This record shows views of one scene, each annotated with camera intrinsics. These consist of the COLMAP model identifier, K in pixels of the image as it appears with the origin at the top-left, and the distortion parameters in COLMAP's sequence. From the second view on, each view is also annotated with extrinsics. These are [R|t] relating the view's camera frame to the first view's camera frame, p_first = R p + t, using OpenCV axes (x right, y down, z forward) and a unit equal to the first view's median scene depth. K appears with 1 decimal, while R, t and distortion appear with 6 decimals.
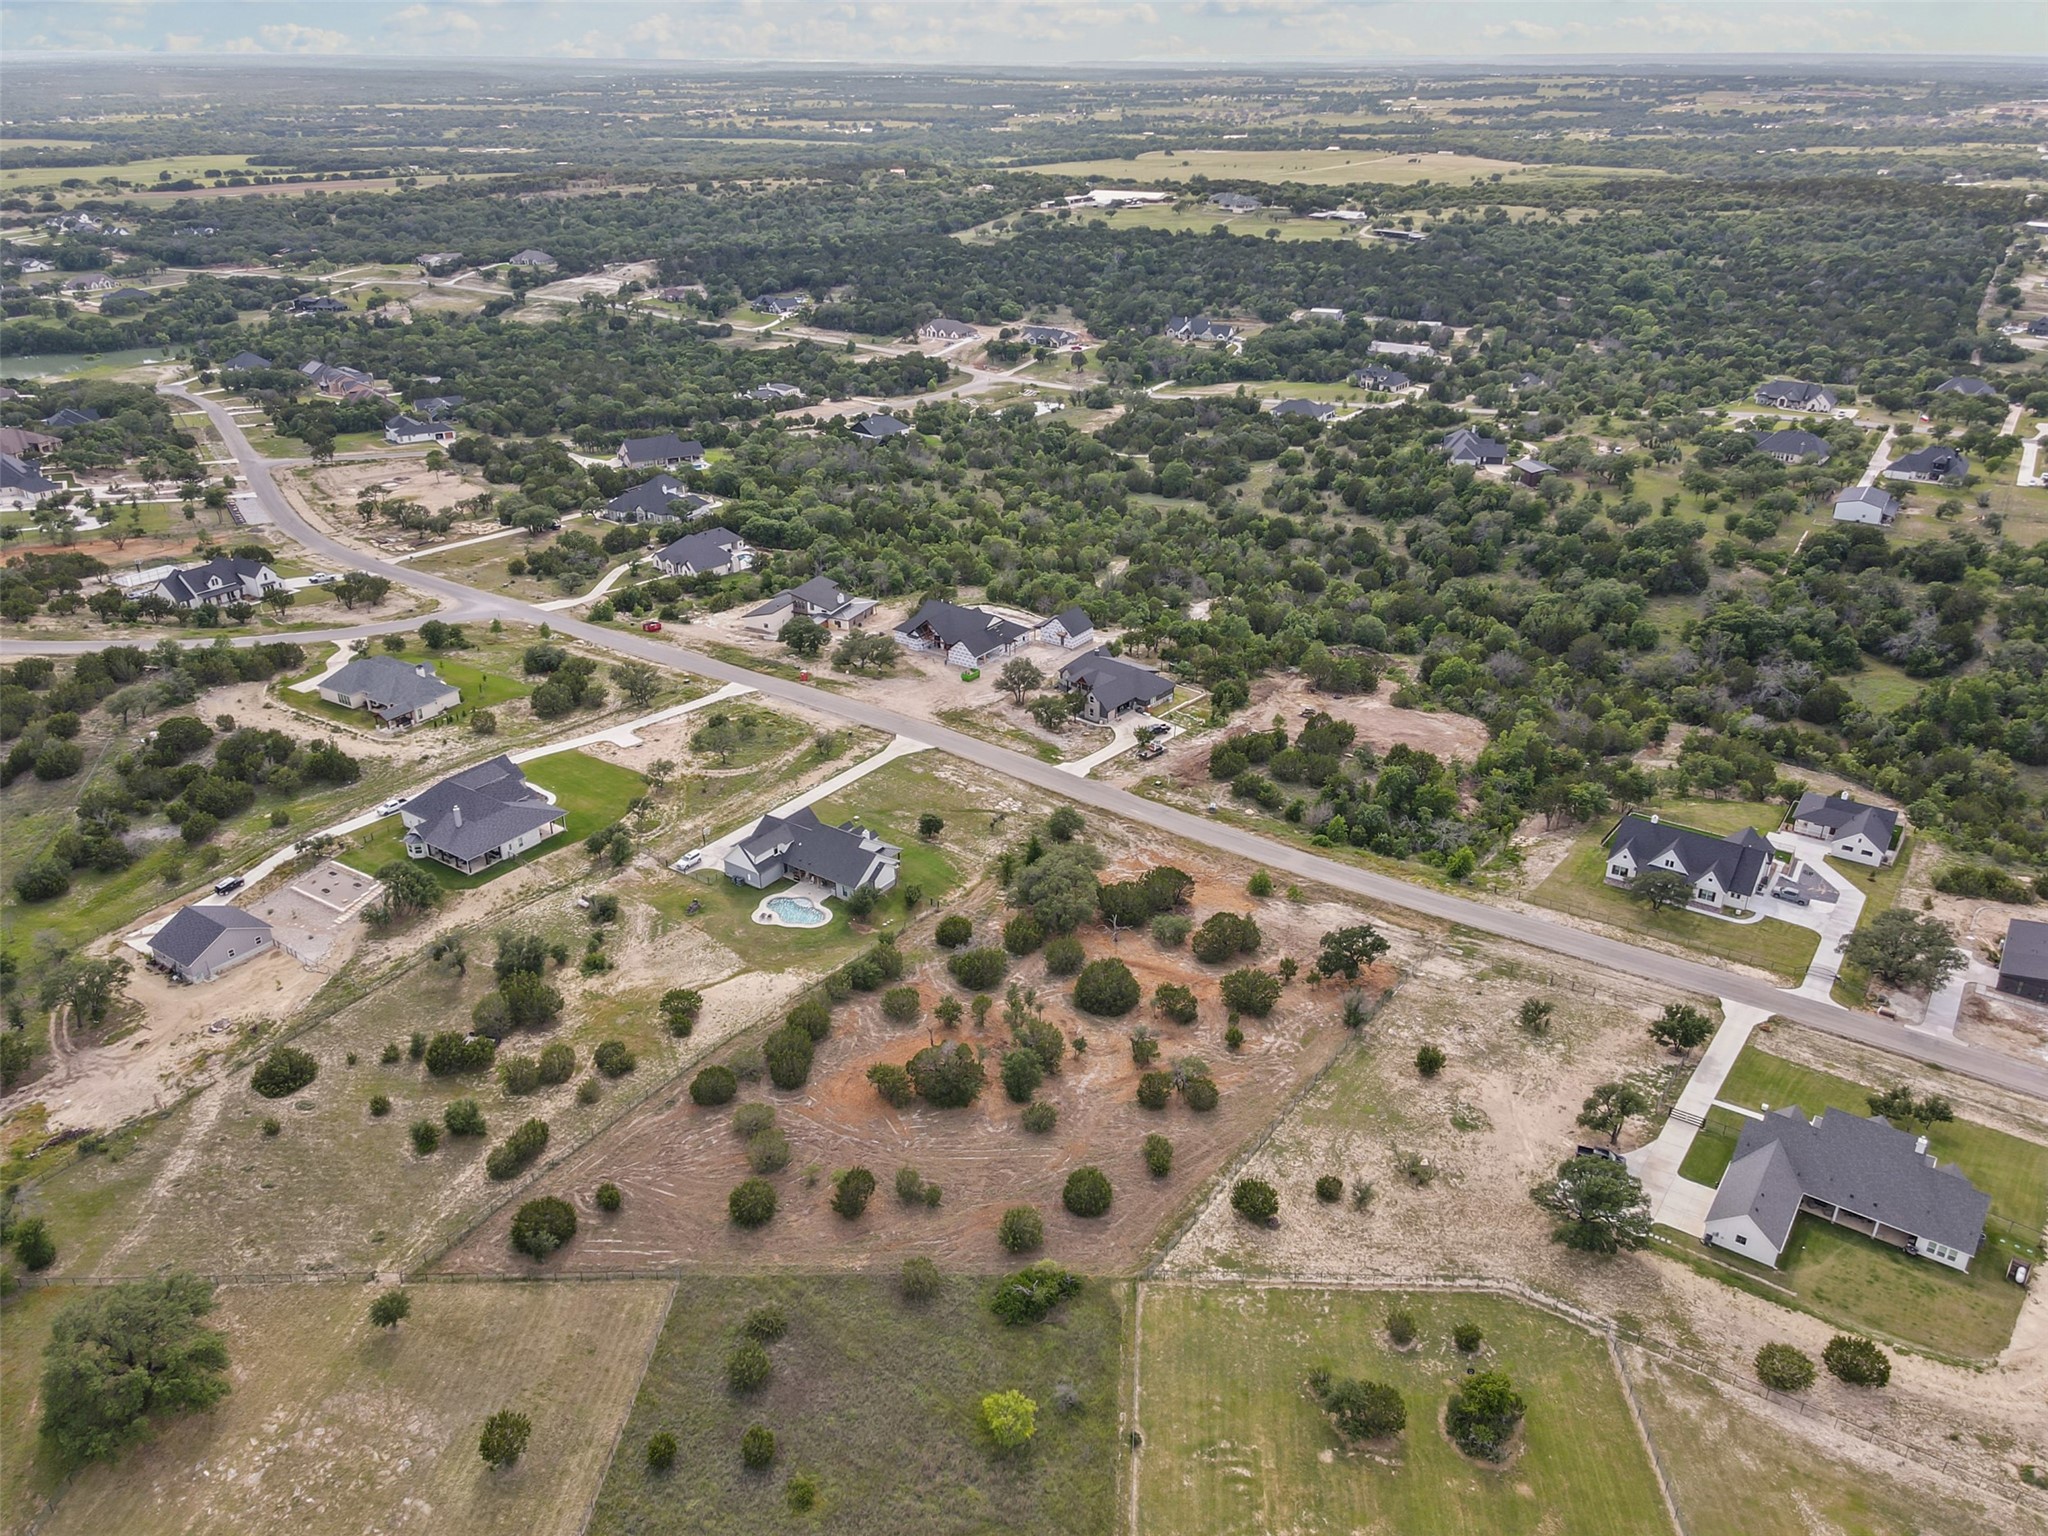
lens RADIAL K [[1501.1, 0, 1024.0], [0, 1501.1, 768.0], [0, 0, 1]] dist [0.005330, 0.032643]
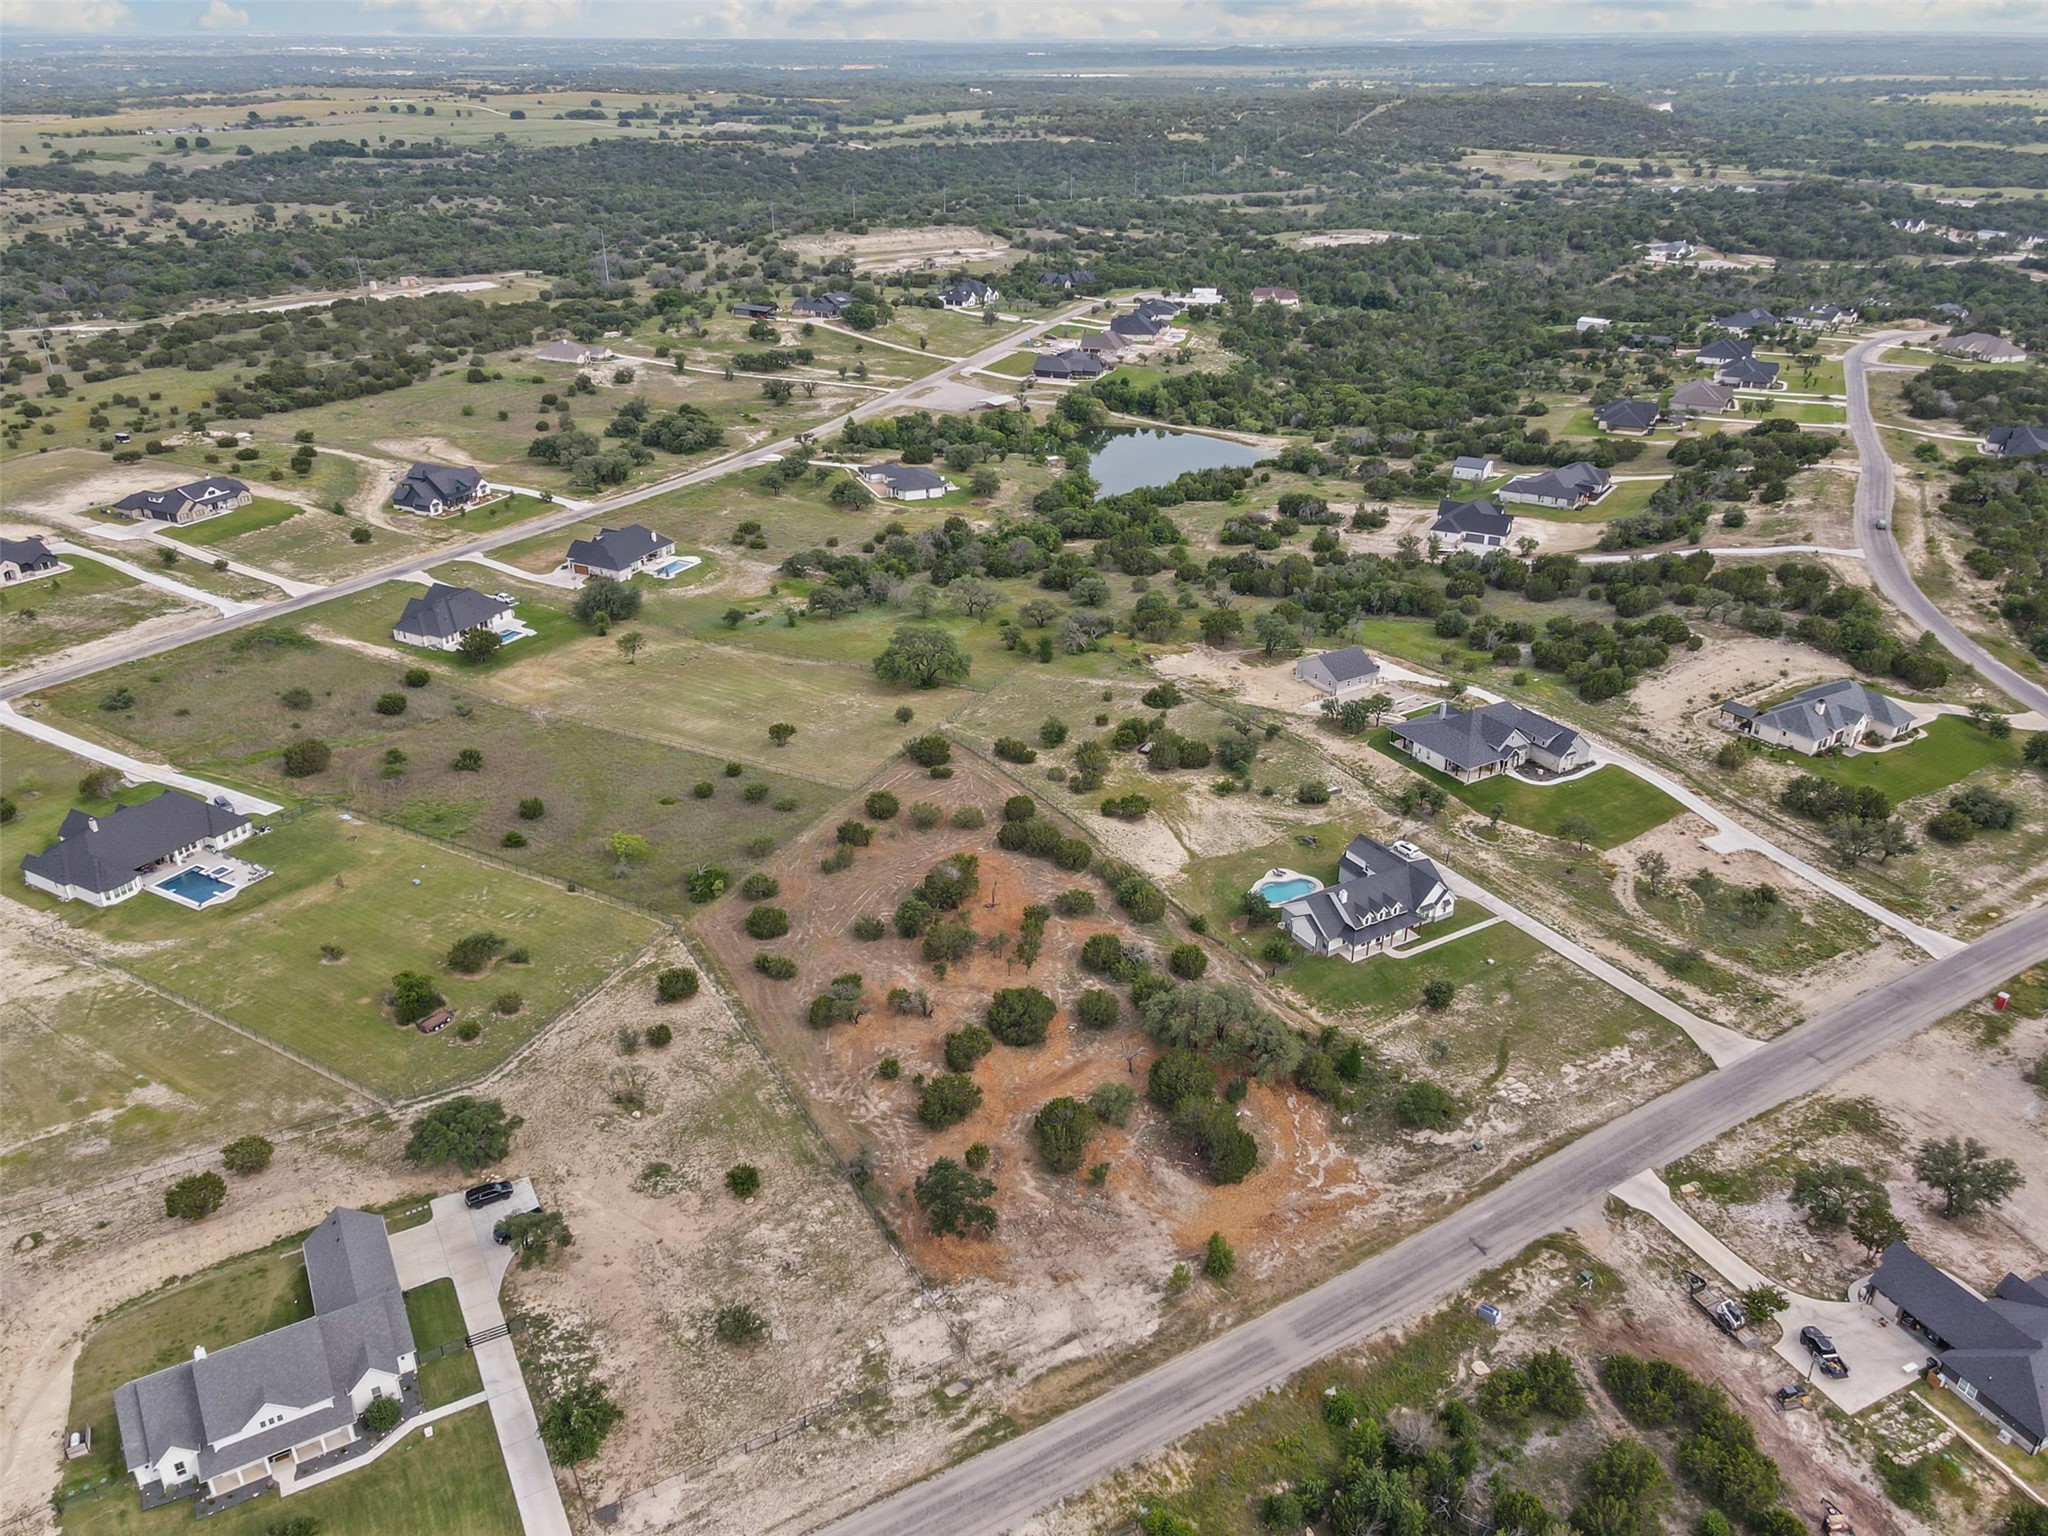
lens RADIAL K [[1496.9, 0, 1023.2], [0, 1496.9, 758.5], [0, 0, 1]] dist [0.007518, 0.030191]
pose [[-0.415388, 0.400215, -0.816873, 0.703460], [-0.391152, 0.732163, 0.557618, -0.459787], [0.821251, 0.551149, -0.147587, 0.972752]]
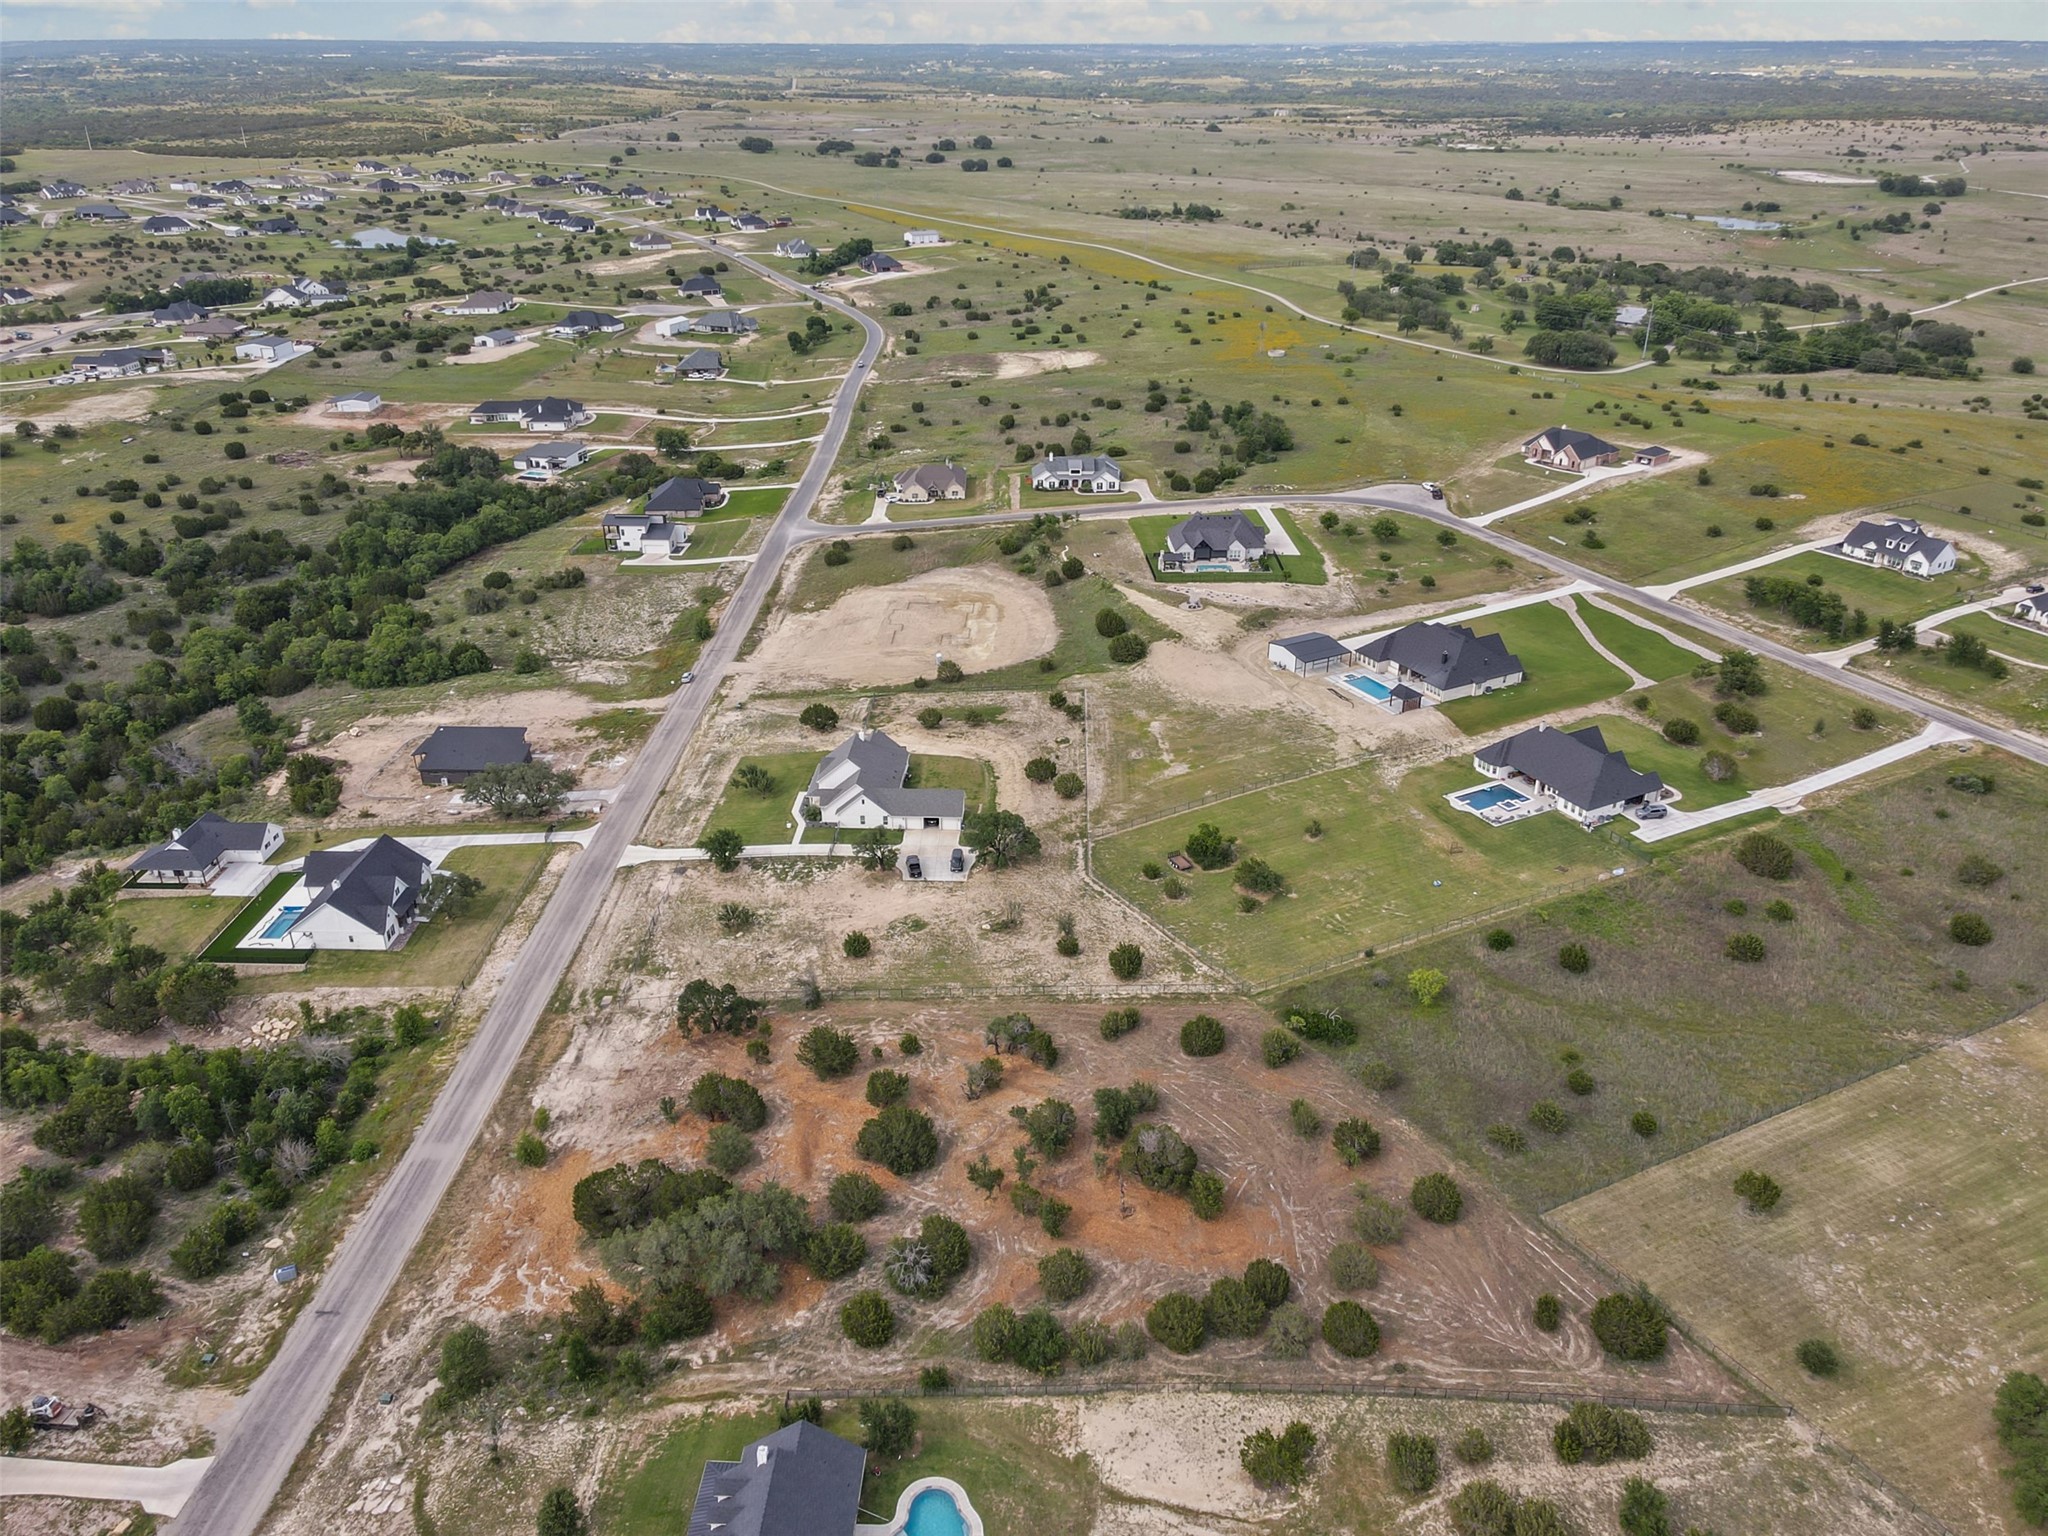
lens RADIAL K [[1494.6, 0, 1008.2], [0, 1494.6, 771.9], [0, 0, 1]] dist [0.002780, 0.031545]
pose [[-0.541250, -0.369943, 0.755109, -0.495420], [0.365068, 0.705582, 0.607354, -0.450286], [-0.757478, 0.604397, -0.246842, 0.958536]]
